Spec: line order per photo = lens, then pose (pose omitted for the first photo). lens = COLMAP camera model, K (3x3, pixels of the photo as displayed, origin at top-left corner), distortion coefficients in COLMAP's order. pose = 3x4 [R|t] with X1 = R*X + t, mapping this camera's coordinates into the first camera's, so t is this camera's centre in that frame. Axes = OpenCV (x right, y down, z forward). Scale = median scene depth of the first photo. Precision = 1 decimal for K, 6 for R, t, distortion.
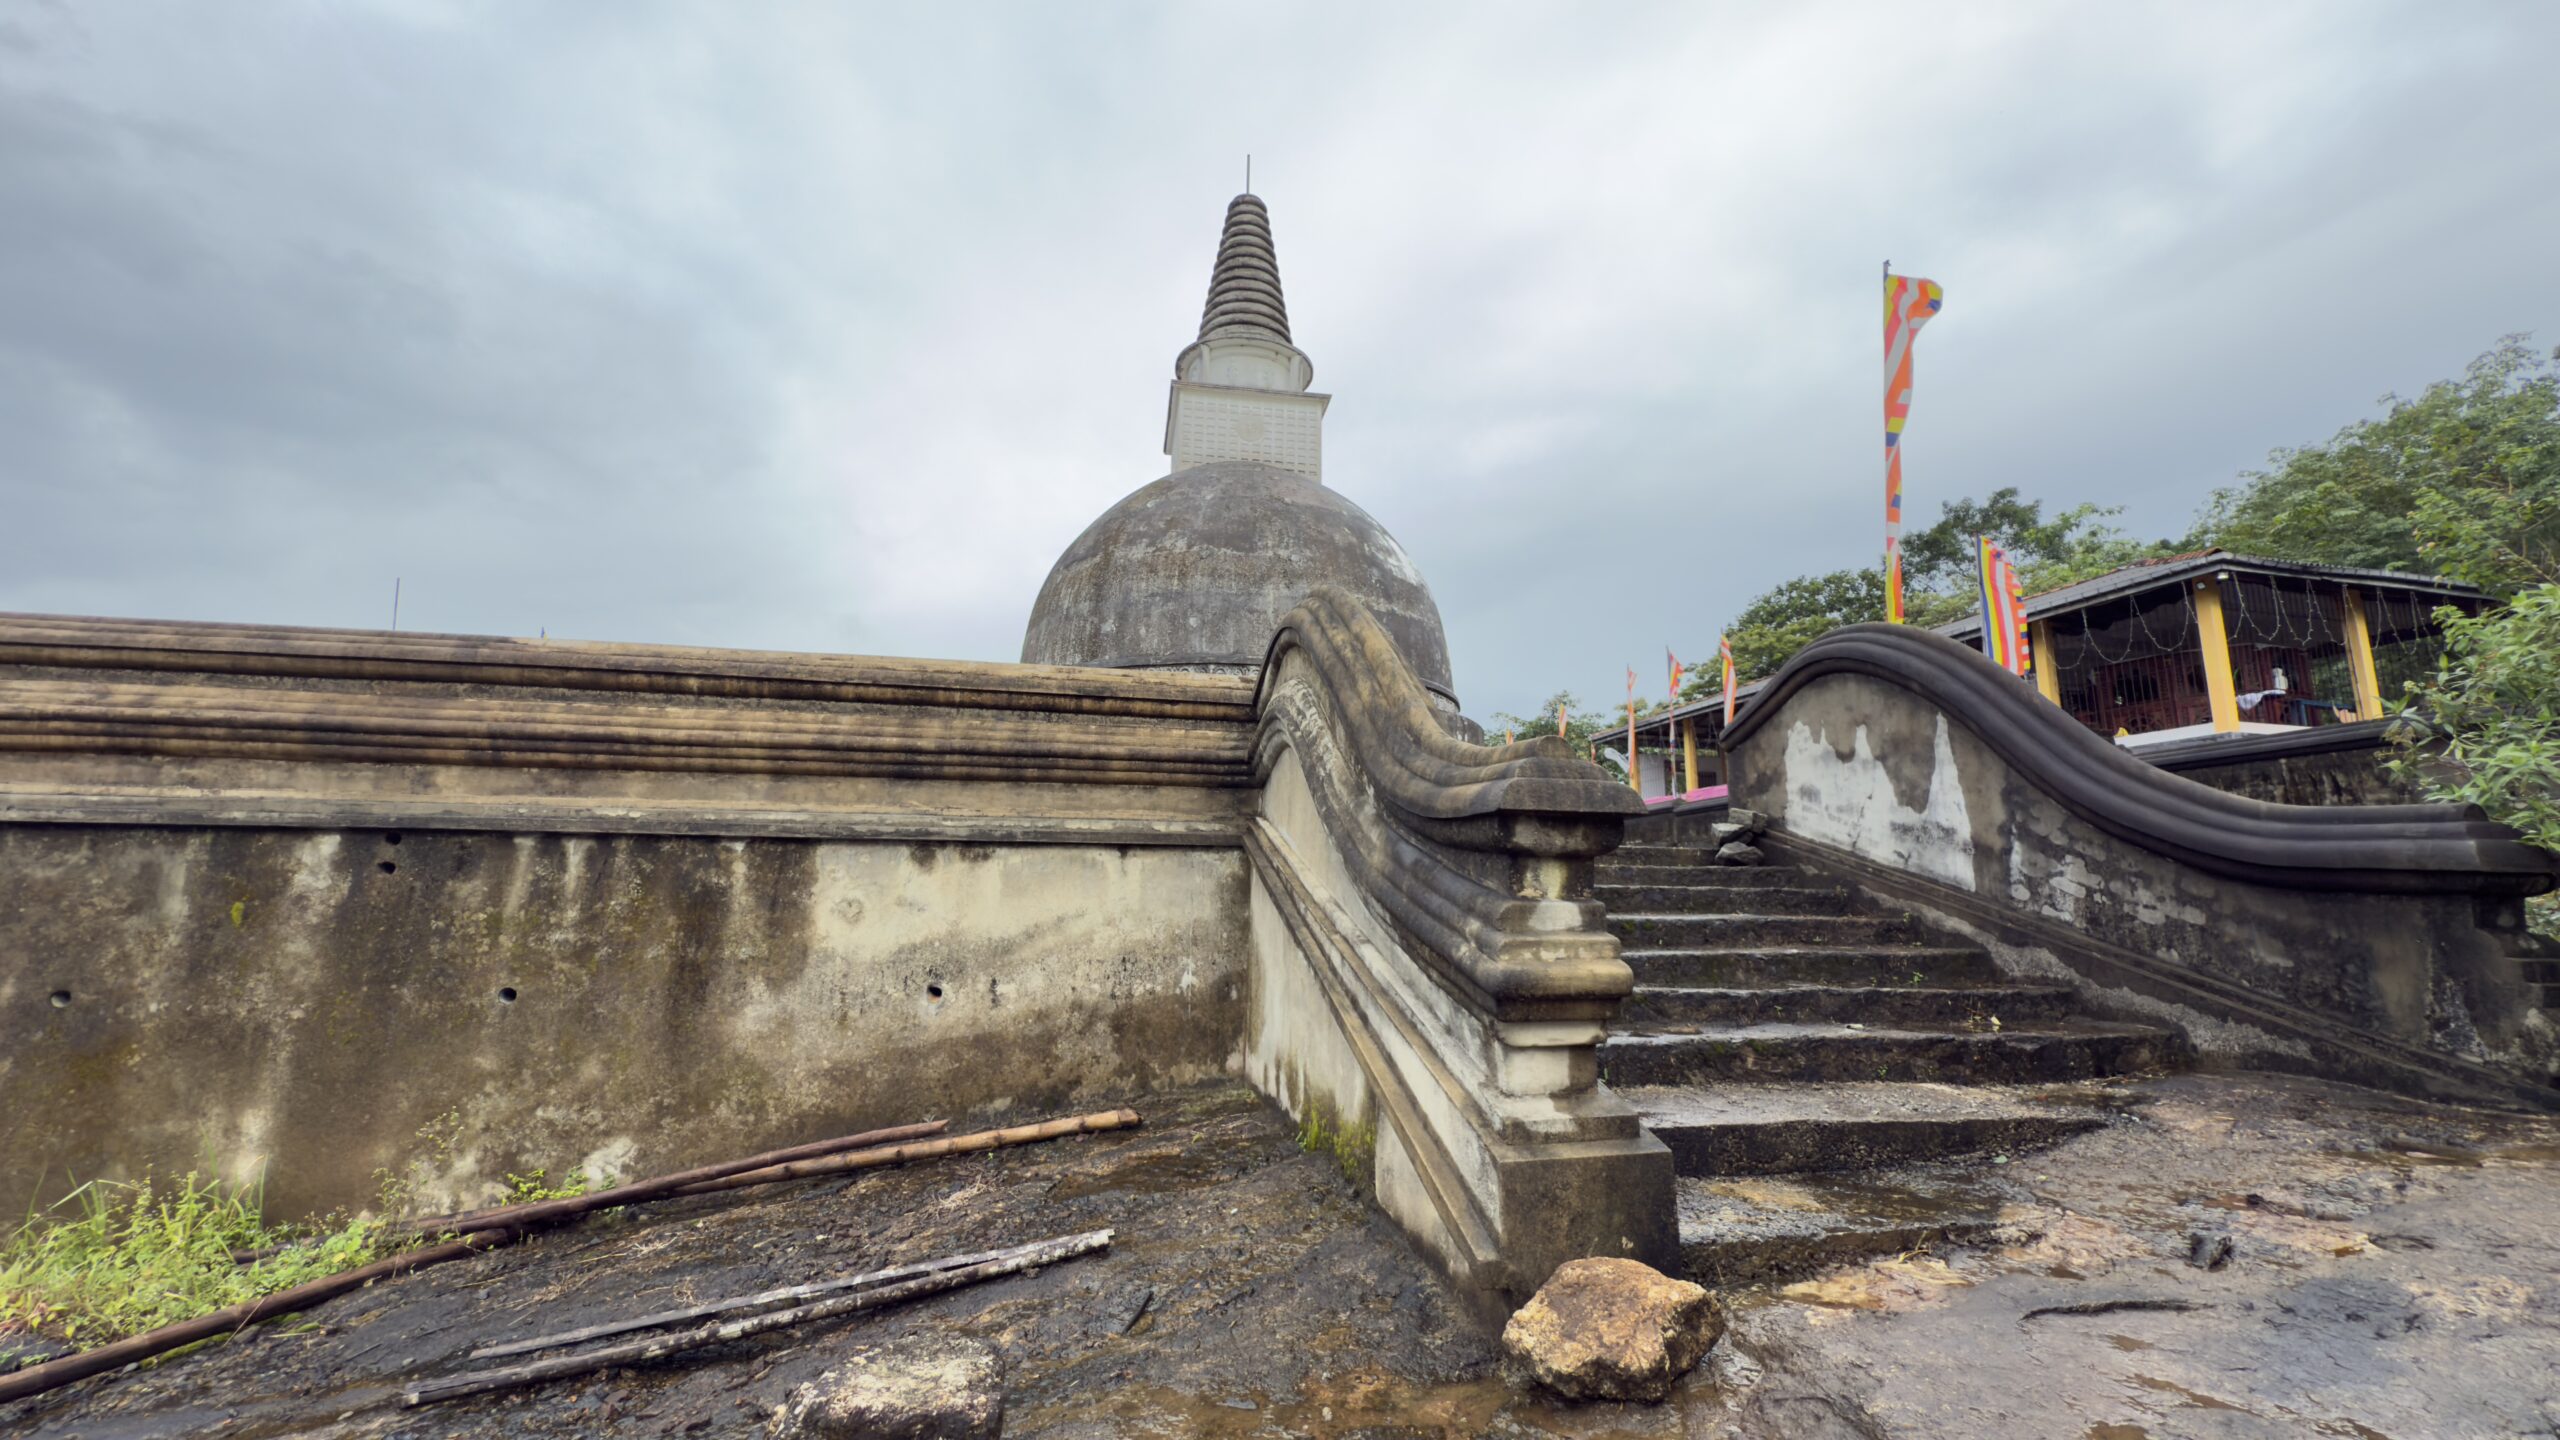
lens RADIAL K [[1020.3, 0, 1280.9], [0, 1020.3, 717.3], [0, 0, 1]] dist [-0.001069, 0.000813]
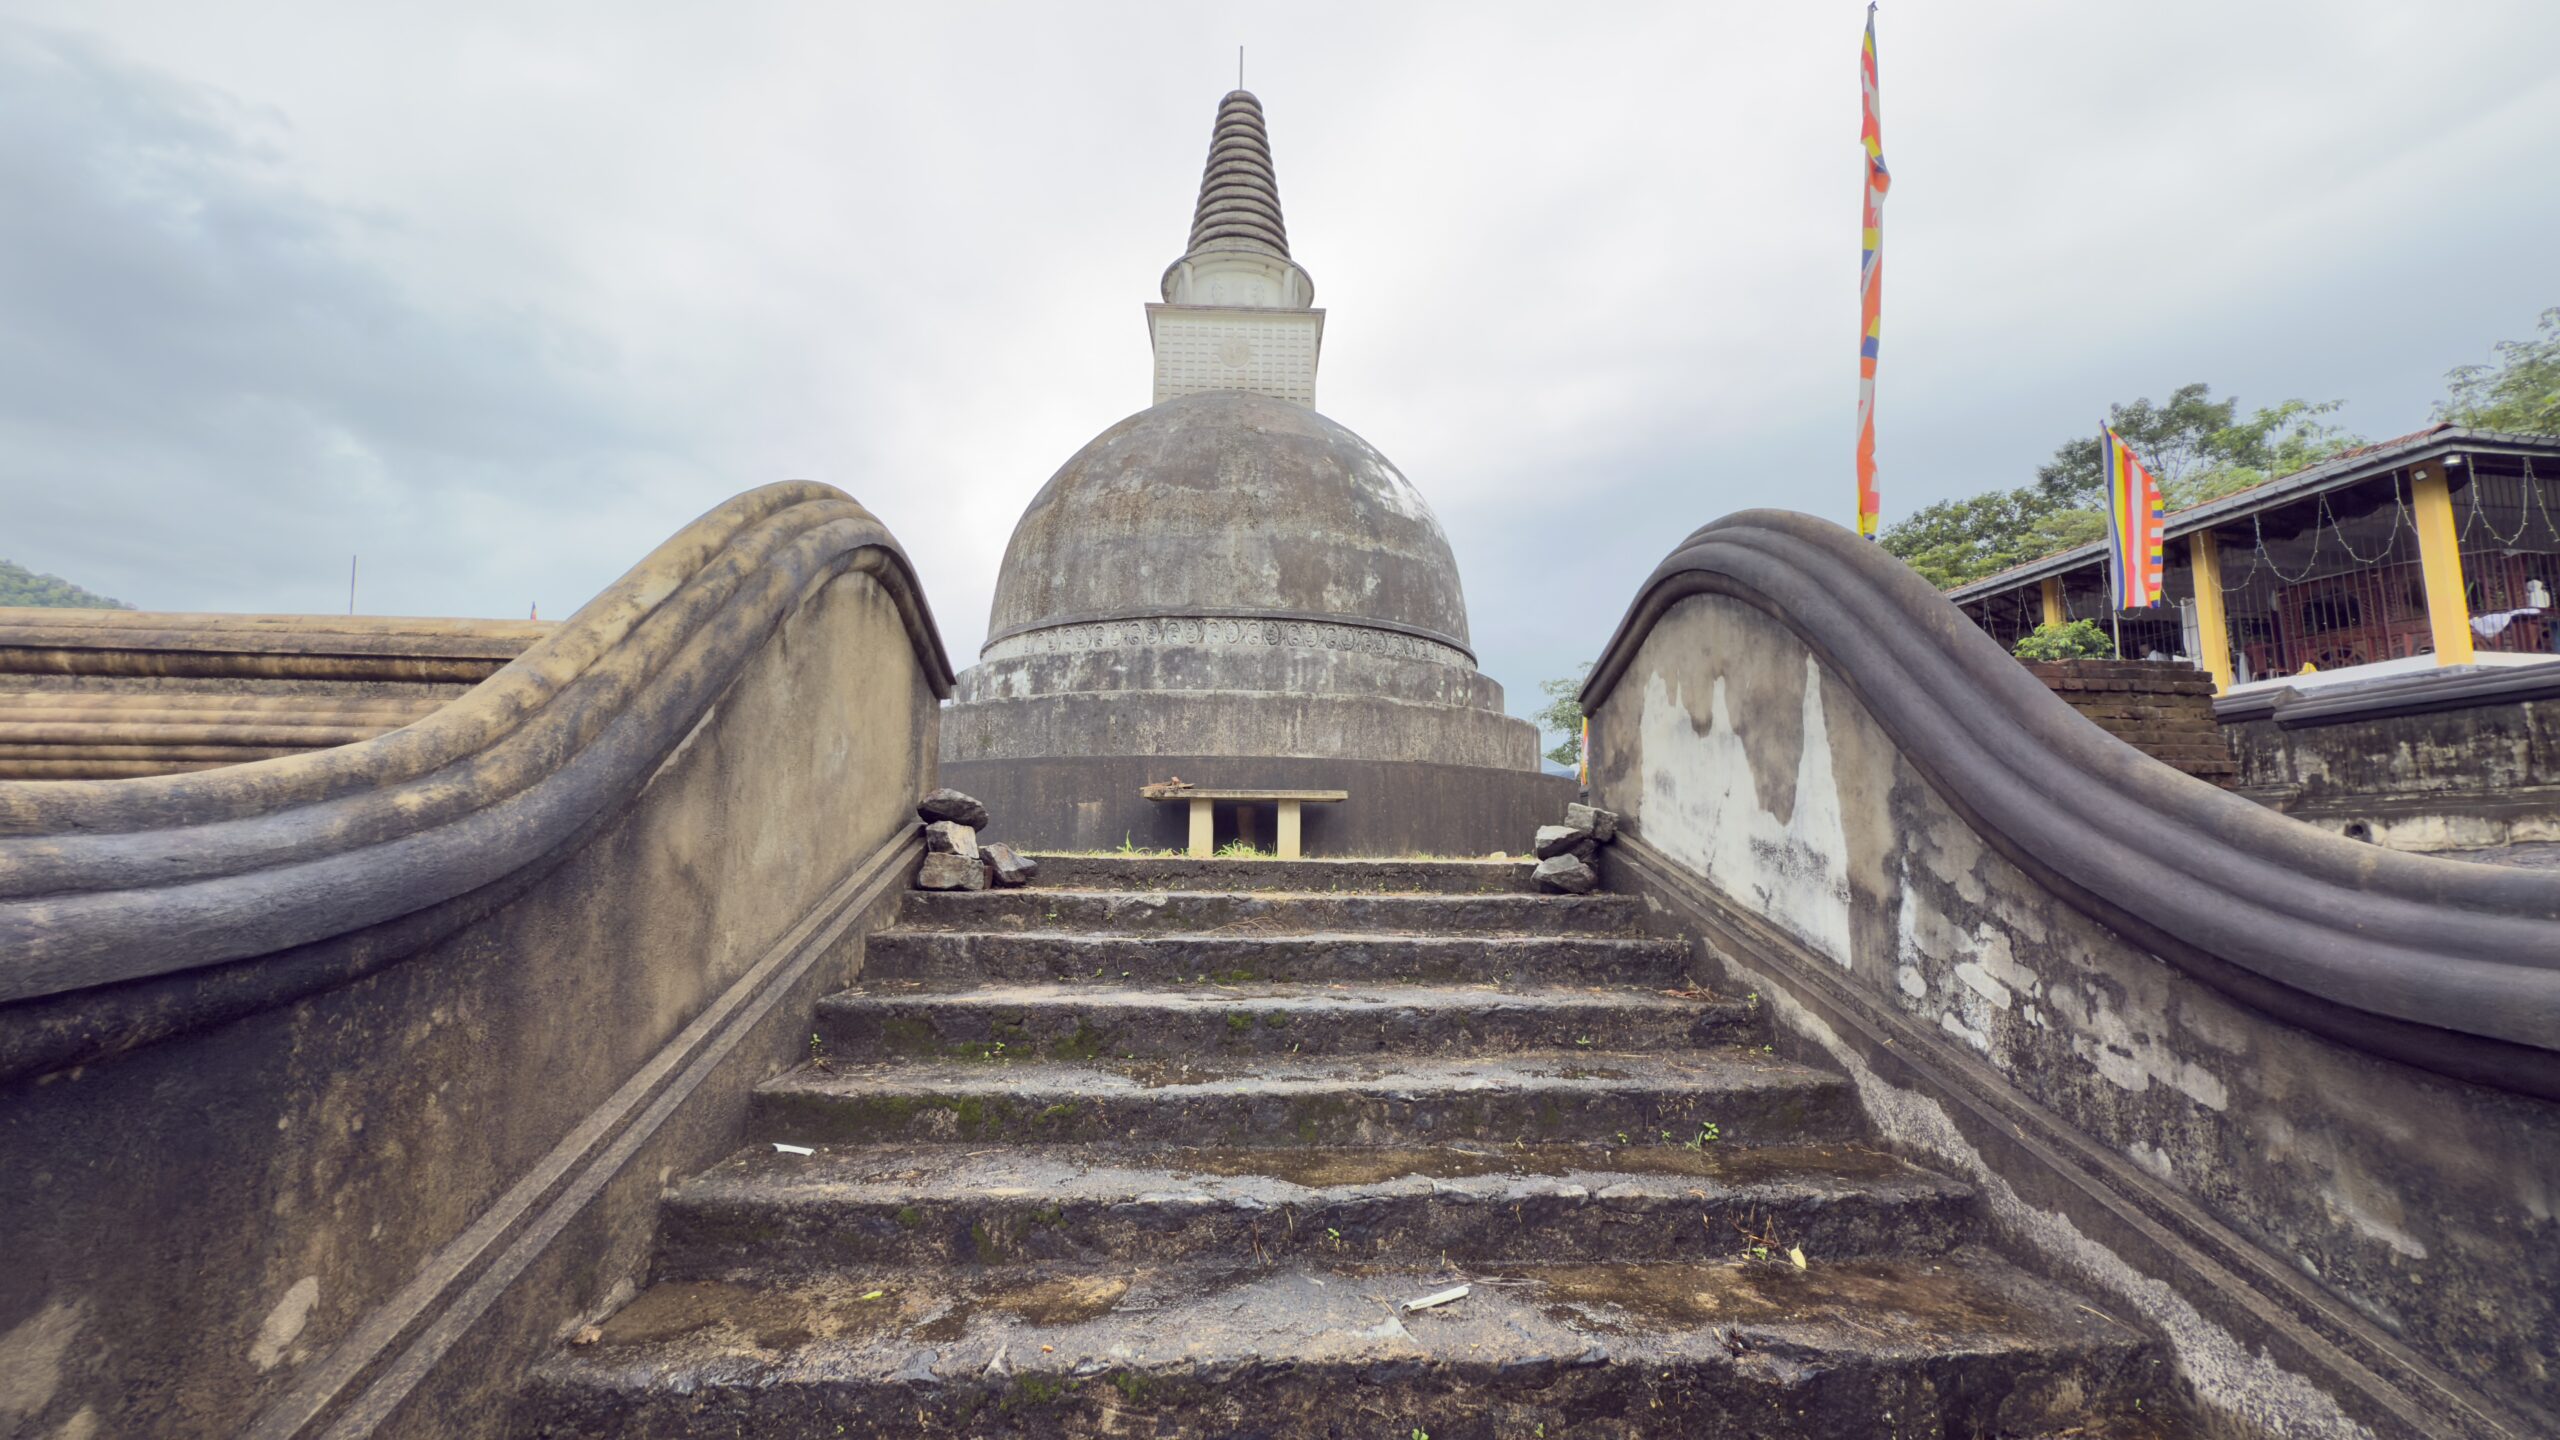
lens RADIAL K [[1020.3, 0, 1280.9], [0, 1020.3, 717.3], [0, 0, 1]] dist [-0.001069, 0.000813]
pose [[0.992617, -0.019587, -0.119700, 0.387622], [0.024743, 0.998822, 0.041741, -0.000284], [0.118741, -0.044395, 0.991932, 0.360763]]
